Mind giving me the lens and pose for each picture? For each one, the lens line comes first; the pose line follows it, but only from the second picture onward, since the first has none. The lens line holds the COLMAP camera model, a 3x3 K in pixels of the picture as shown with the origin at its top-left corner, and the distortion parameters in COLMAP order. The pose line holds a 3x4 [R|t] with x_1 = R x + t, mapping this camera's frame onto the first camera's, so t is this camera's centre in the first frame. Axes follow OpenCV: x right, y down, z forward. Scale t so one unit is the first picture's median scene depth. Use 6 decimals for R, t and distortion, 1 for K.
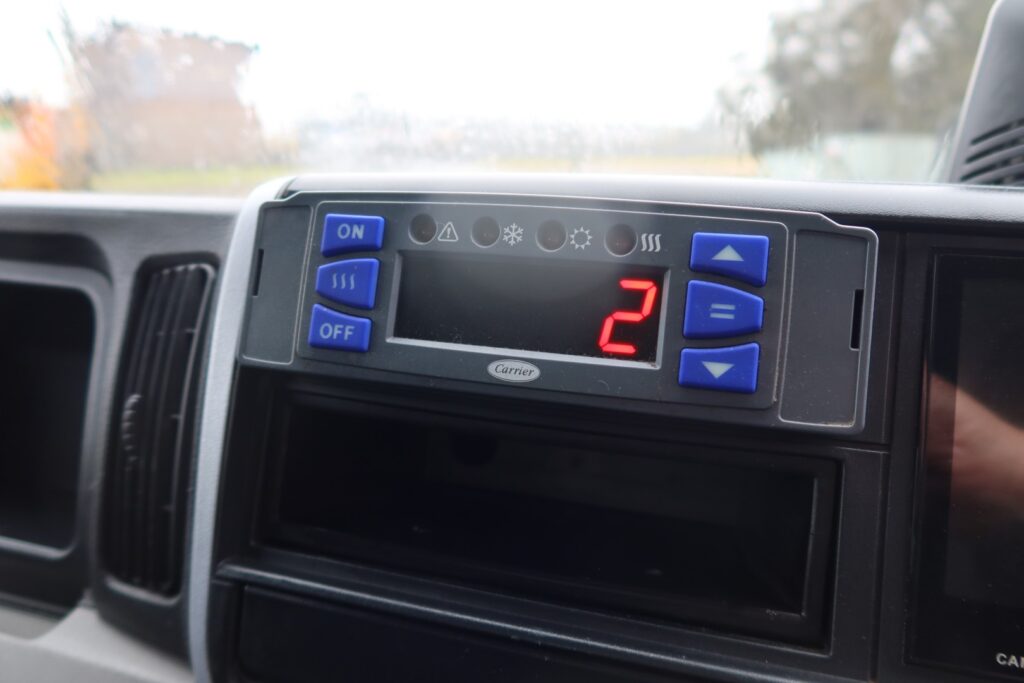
lens RADIAL K [[705.2, 0, 511.0], [0, 705.2, 325.6], [0, 0, 1]] dist [-0.024093, 0.002620]
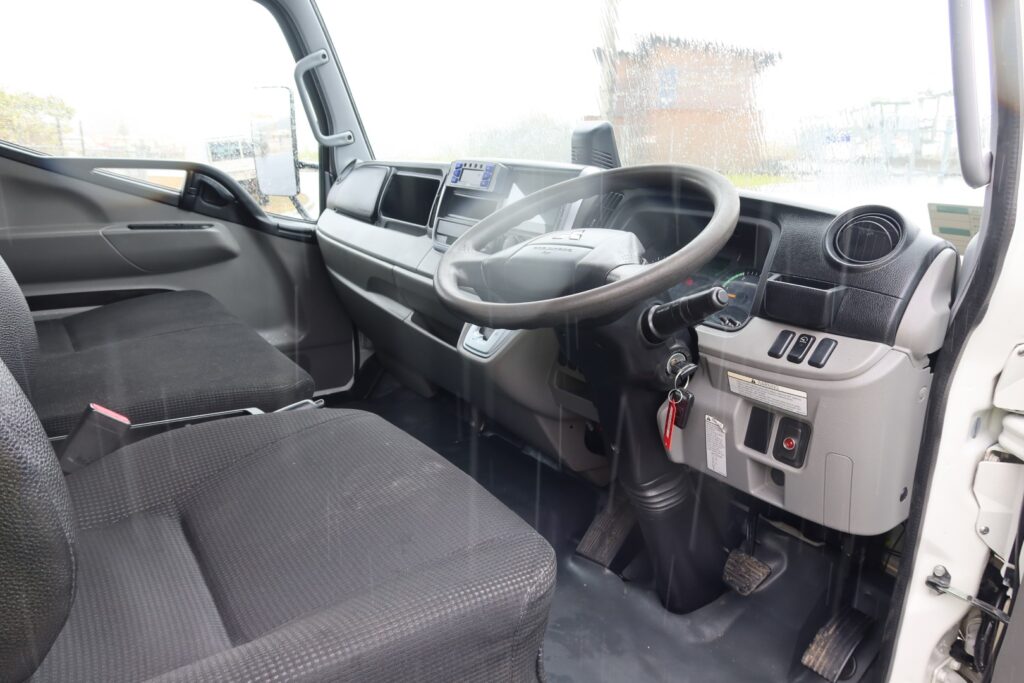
lens RADIAL K [[705.2, 0, 511.0], [0, 705.2, 325.6], [0, 0, 1]] dist [-0.024093, 0.002620]
pose [[0.777543, 0.165503, -0.606659, 4.376824], [-0.171895, 0.983940, 0.048115, 0.931977], [0.604879, 0.066870, 0.793505, -3.819367]]
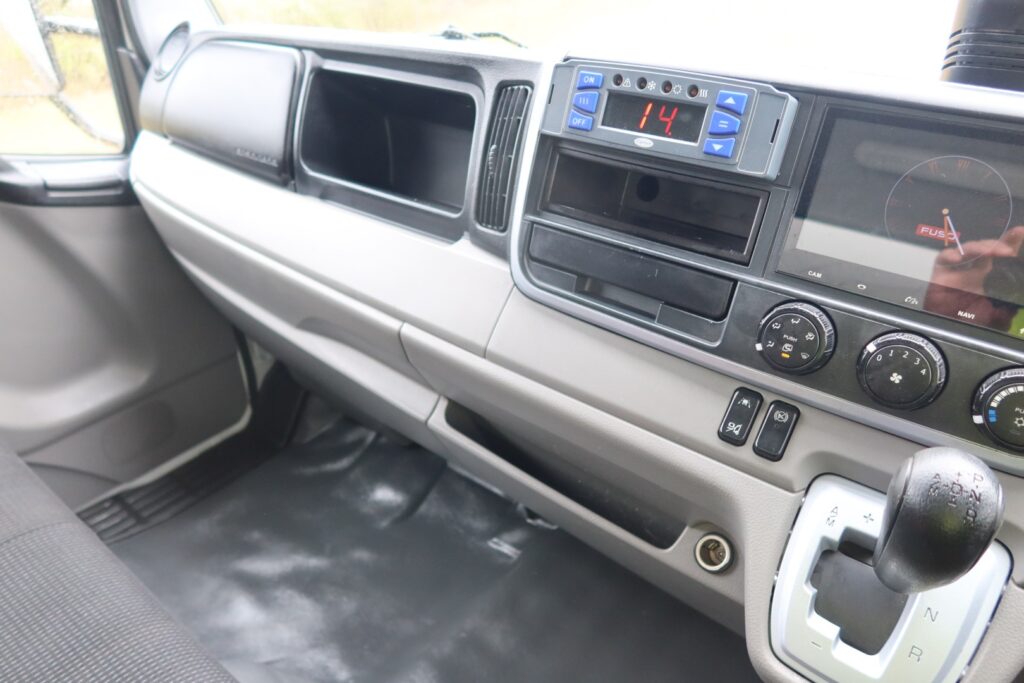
lens RADIAL K [[705.2, 0, 511.0], [0, 705.2, 325.6], [0, 0, 1]] dist [-0.024093, 0.002620]
pose [[0.923488, 0.174684, -0.341550, 0.488538], [-0.079797, 0.958309, 0.274365, 0.035333], [0.375237, -0.226118, 0.898926, -1.438980]]
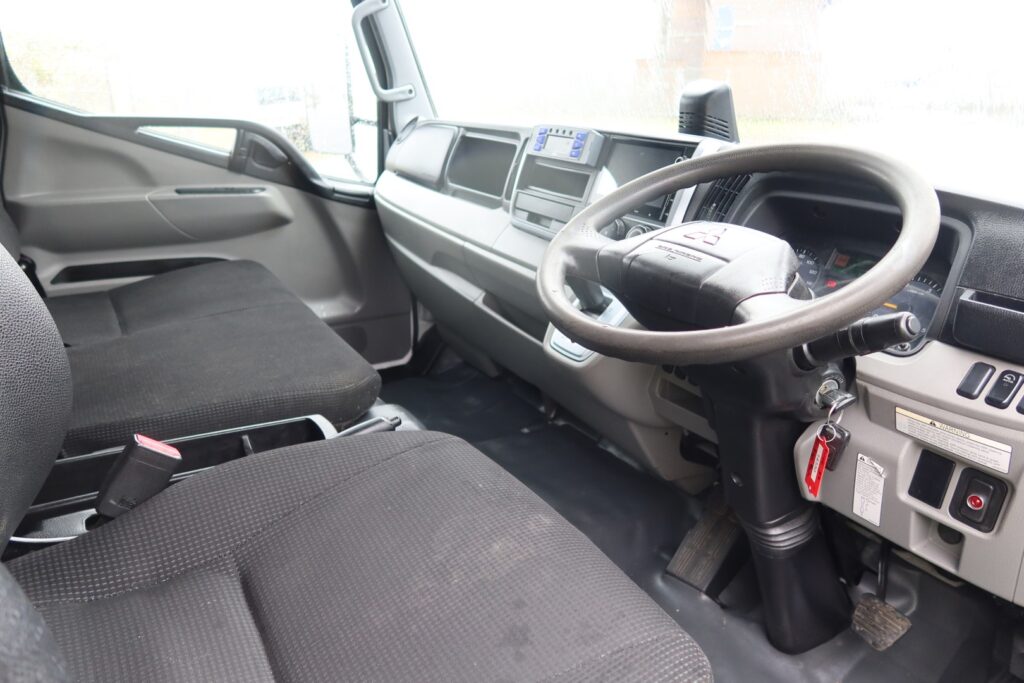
lens RADIAL K [[705.2, 0, 511.0], [0, 705.2, 325.6], [0, 0, 1]] dist [-0.024093, 0.002620]
pose [[0.737185, 0.227414, -0.636272, 3.581652], [-0.187069, 0.973543, 0.131222, 0.703023], [0.649280, 0.022291, 0.760223, -3.493778]]
